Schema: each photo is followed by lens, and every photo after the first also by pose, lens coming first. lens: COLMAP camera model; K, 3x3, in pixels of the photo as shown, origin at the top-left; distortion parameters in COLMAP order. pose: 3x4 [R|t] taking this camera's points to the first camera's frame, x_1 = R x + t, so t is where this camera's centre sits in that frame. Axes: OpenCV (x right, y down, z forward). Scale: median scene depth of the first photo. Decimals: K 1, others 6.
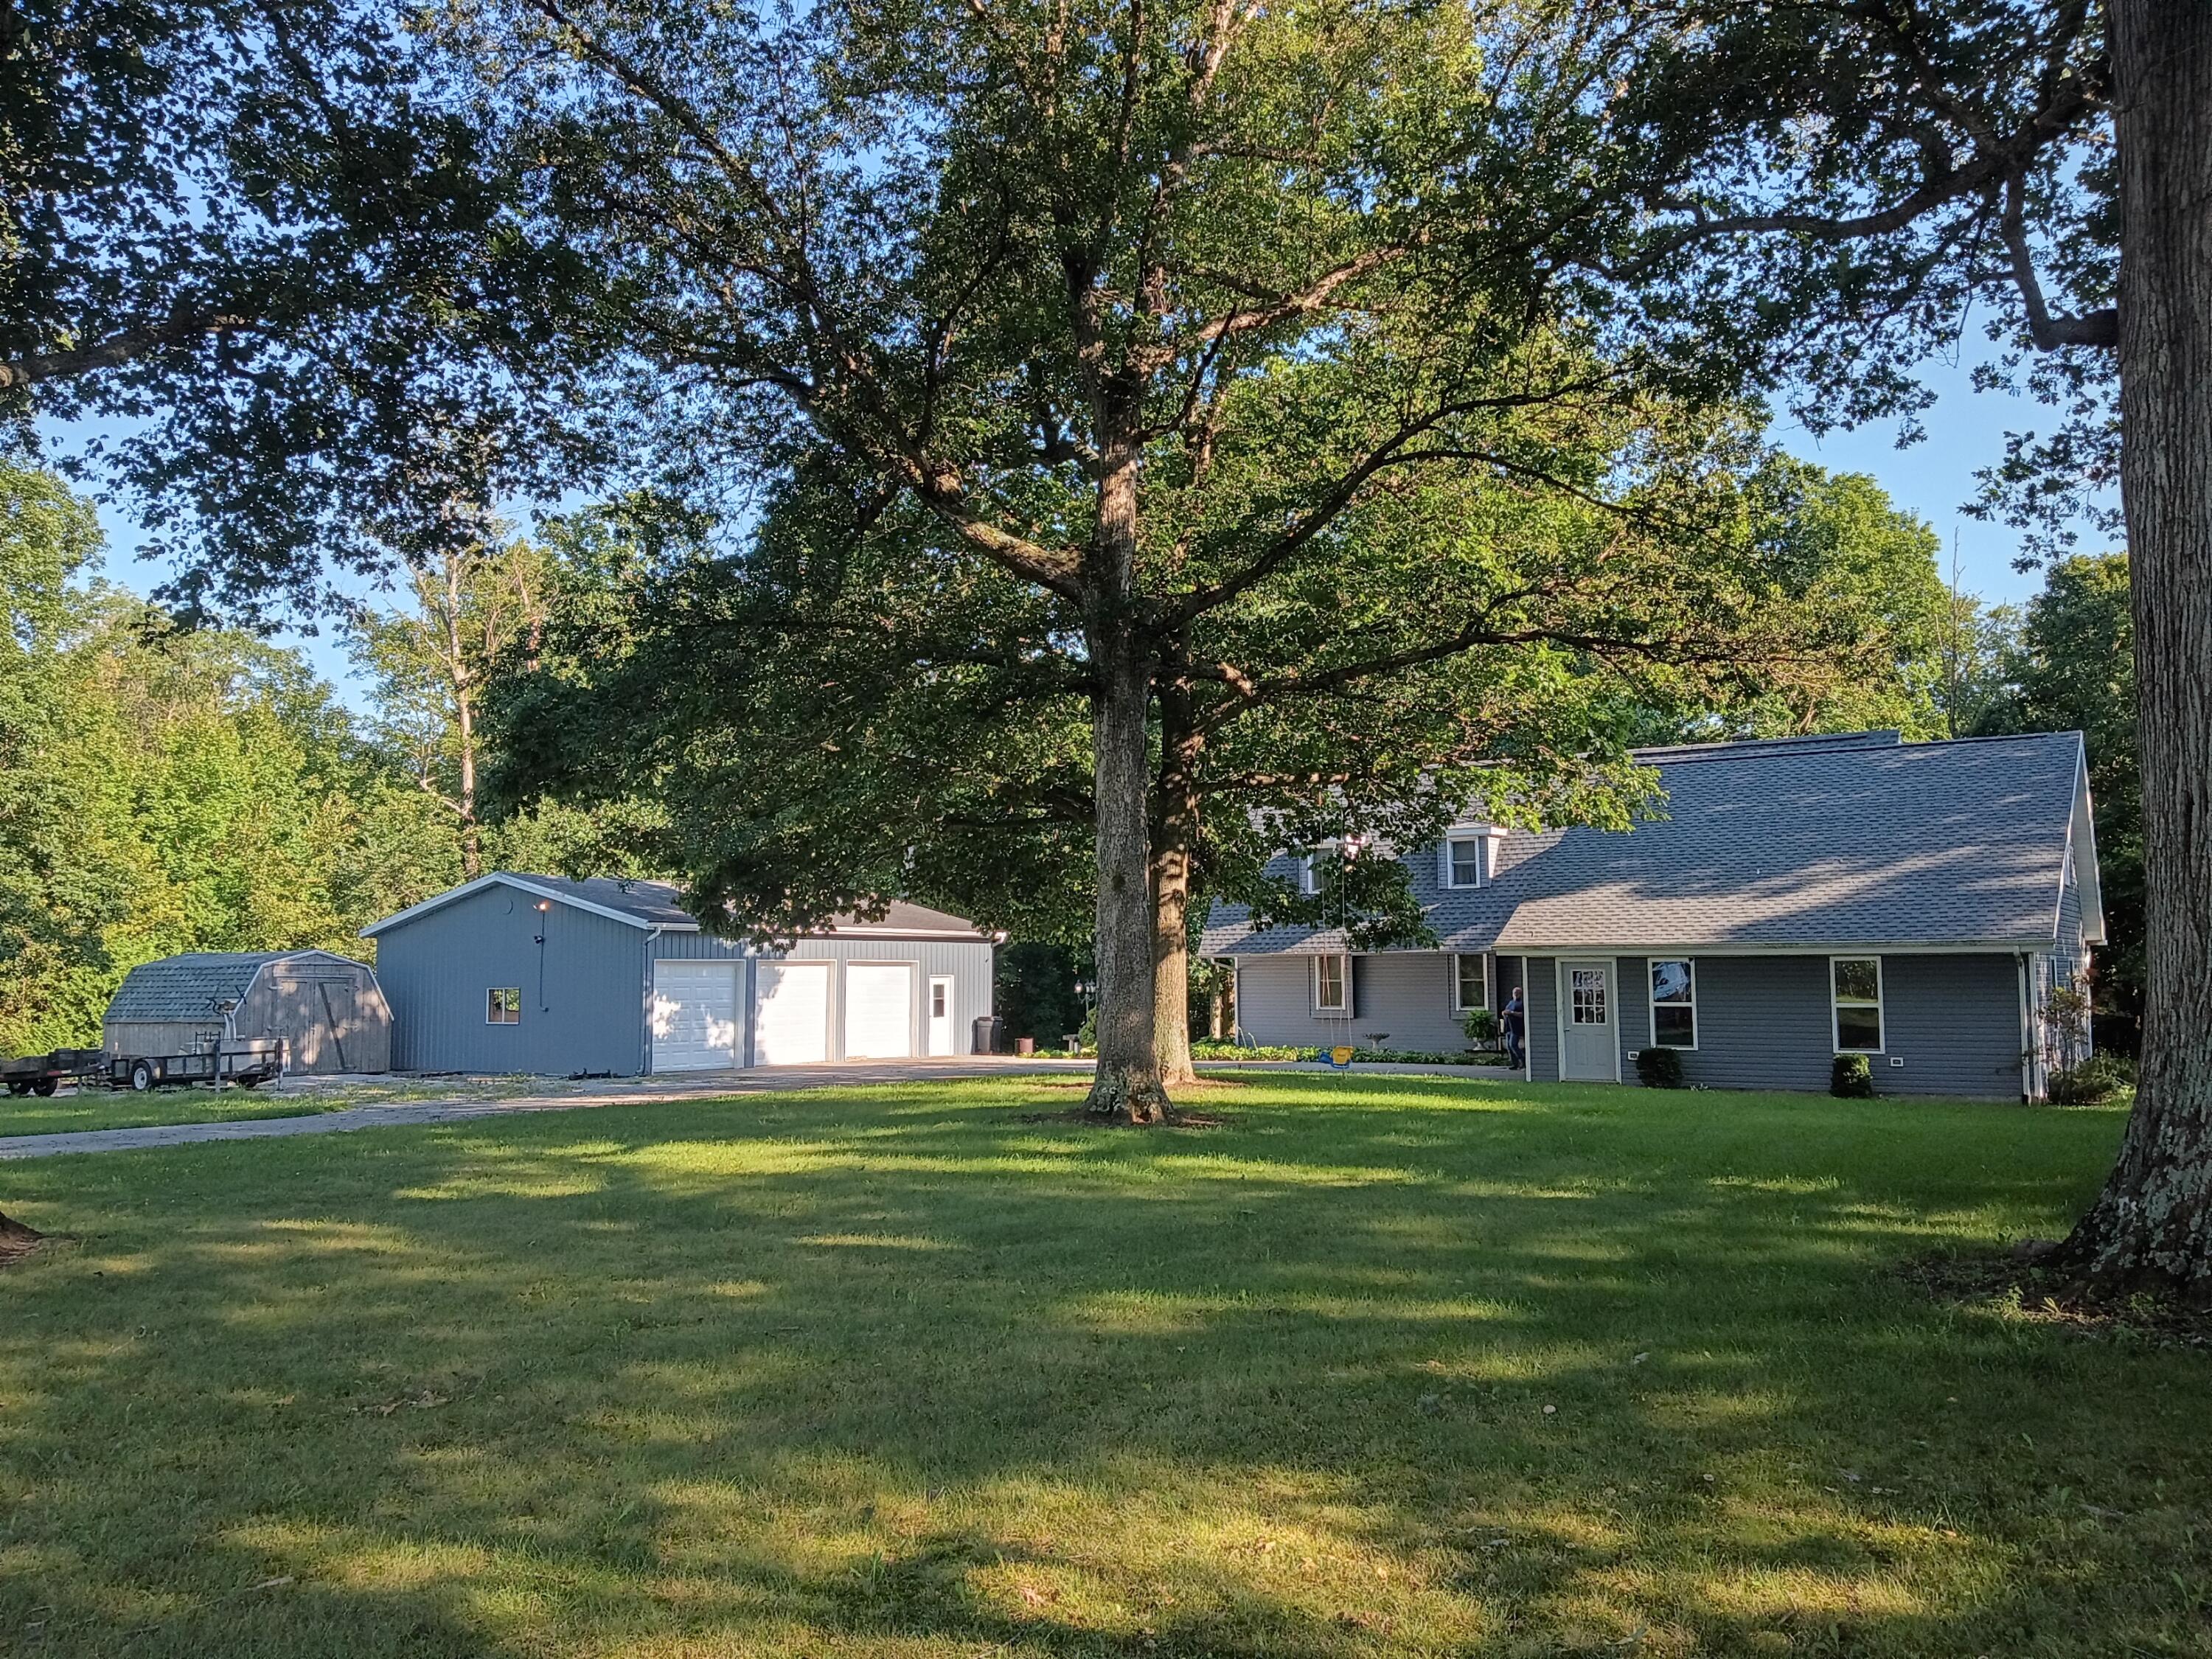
lens RADIAL K [[1828.6, 0, 1109.8], [0, 1828.6, 824.8], [0, 0, 1]] dist [0.037425, -0.059248]
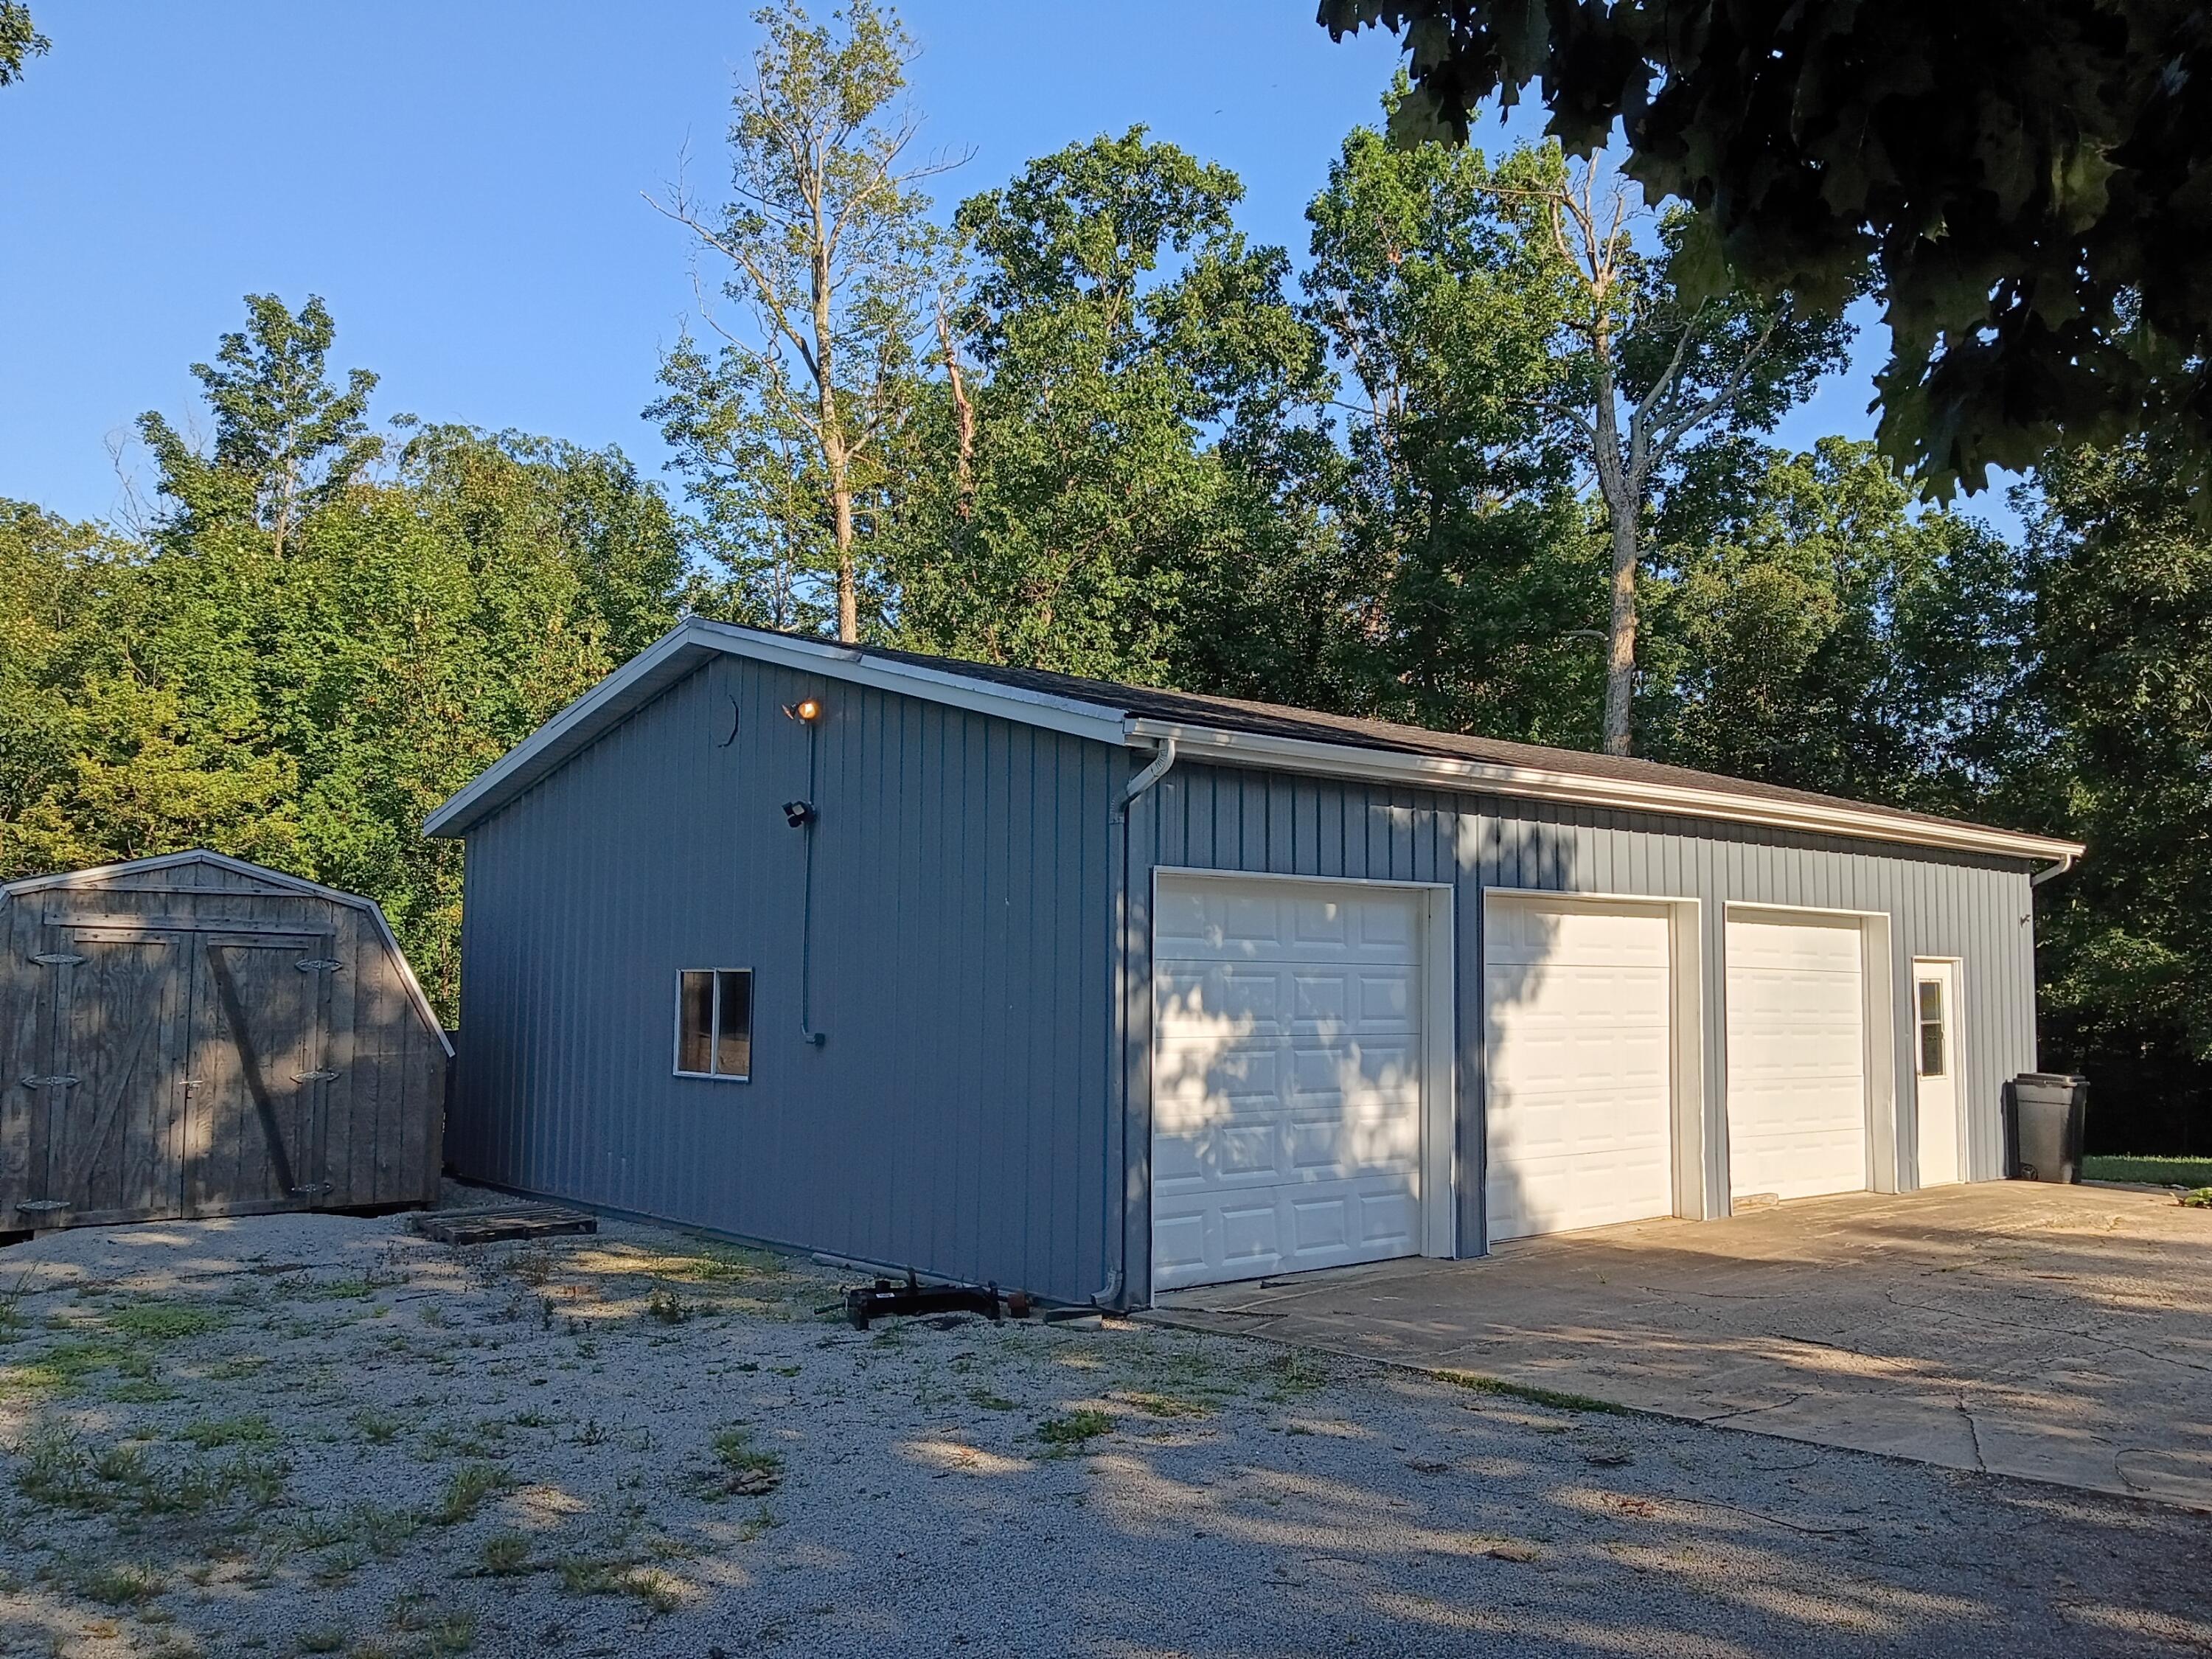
lens RADIAL K [[1828.6, 0, 1098.9], [0, 1828.6, 824.7], [0, 0, 1]] dist [0.037425, -0.059248]
pose [[0.963288, -0.004709, -0.268429, -0.259215], [0.001081, 0.999906, -0.013660, 0.104139], [0.268468, 0.012868, 0.963203, 1.035536]]
